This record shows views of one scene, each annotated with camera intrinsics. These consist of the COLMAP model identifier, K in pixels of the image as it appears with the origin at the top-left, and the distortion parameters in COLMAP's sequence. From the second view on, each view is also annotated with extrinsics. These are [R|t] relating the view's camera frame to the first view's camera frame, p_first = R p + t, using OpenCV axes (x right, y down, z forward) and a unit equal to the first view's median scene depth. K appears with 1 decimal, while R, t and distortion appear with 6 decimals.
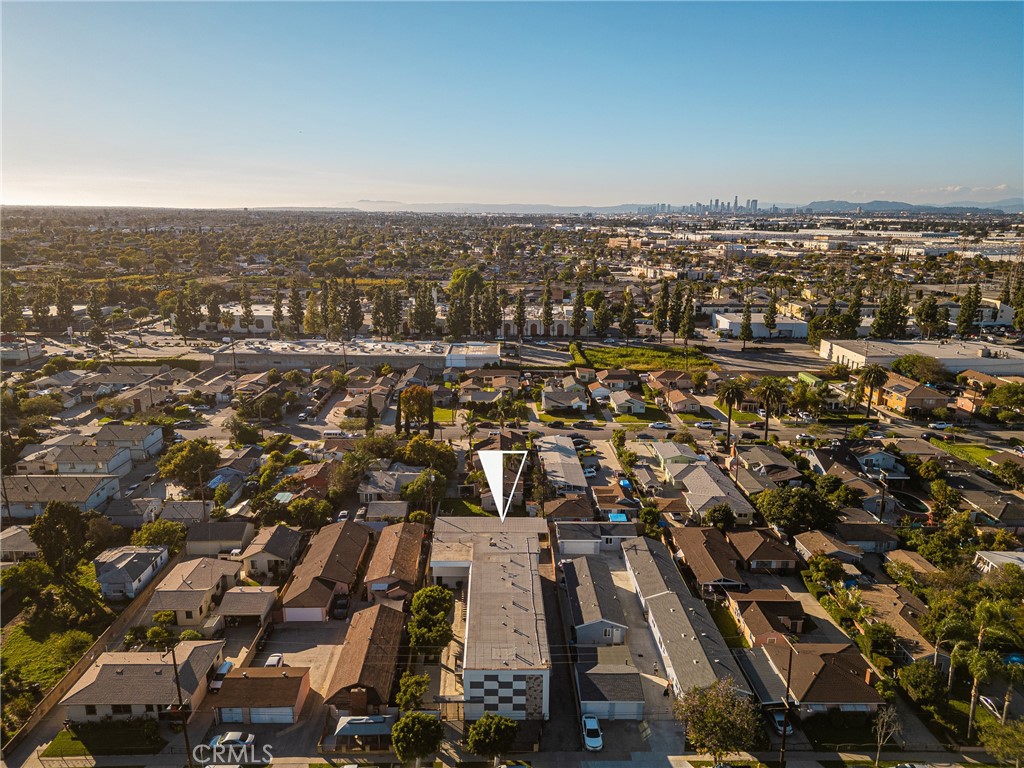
lens RADIAL K [[709.4, 0, 512.0], [0, 709.4, 384.0], [0, 0, 1]] dist [0.099650, -0.122575]
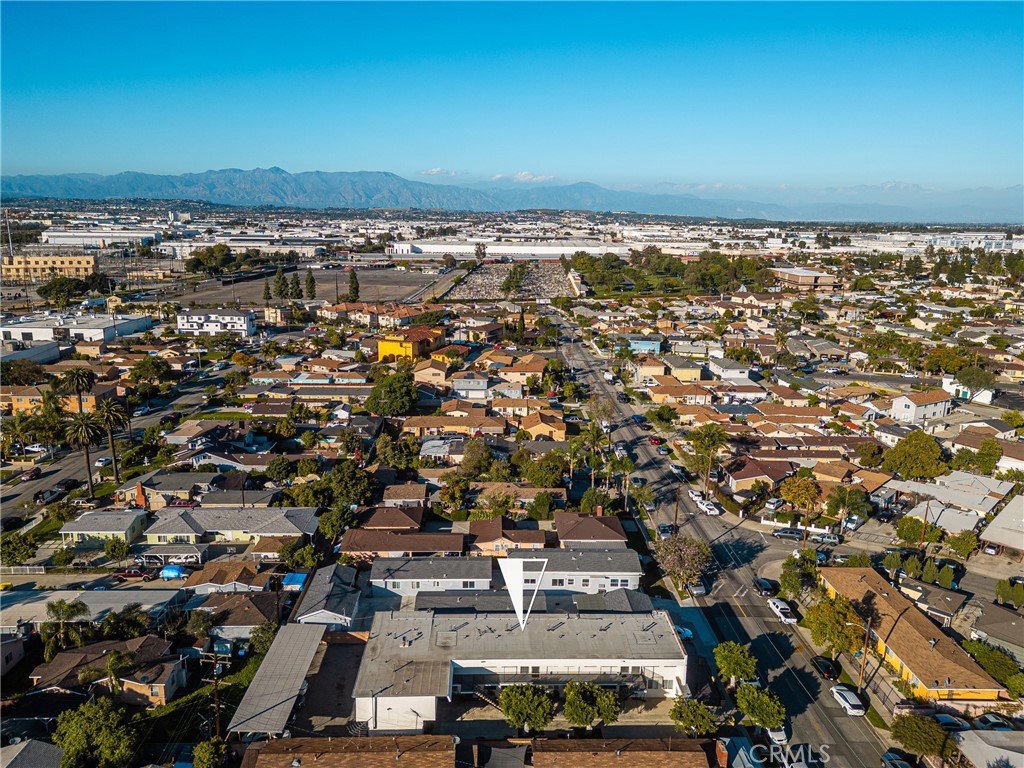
lens RADIAL K [[709.4, 0, 512.0], [0, 709.4, 384.0], [0, 0, 1]] dist [0.099650, -0.122575]
pose [[-0.006720, -0.236715, 0.971556, -0.404090], [0.216576, 0.948173, 0.232515, -0.107029], [-0.976243, 0.211978, 0.044895, 0.469994]]
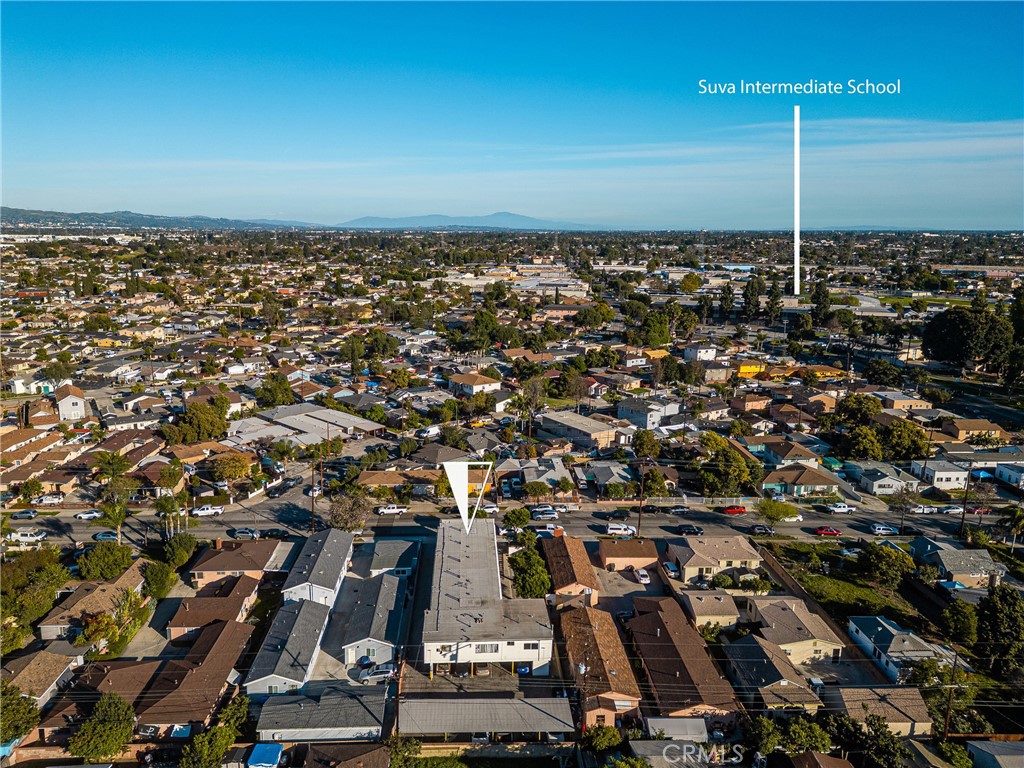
lens RADIAL K [[709.4, 0, 512.0], [0, 709.4, 384.0], [0, 0, 1]] dist [0.099650, -0.122575]
pose [[-0.999305, -0.009083, -0.036161, -0.019723], [-0.023837, 0.901401, 0.432329, -0.225334], [0.028669, 0.432891, -0.900991, 0.957459]]
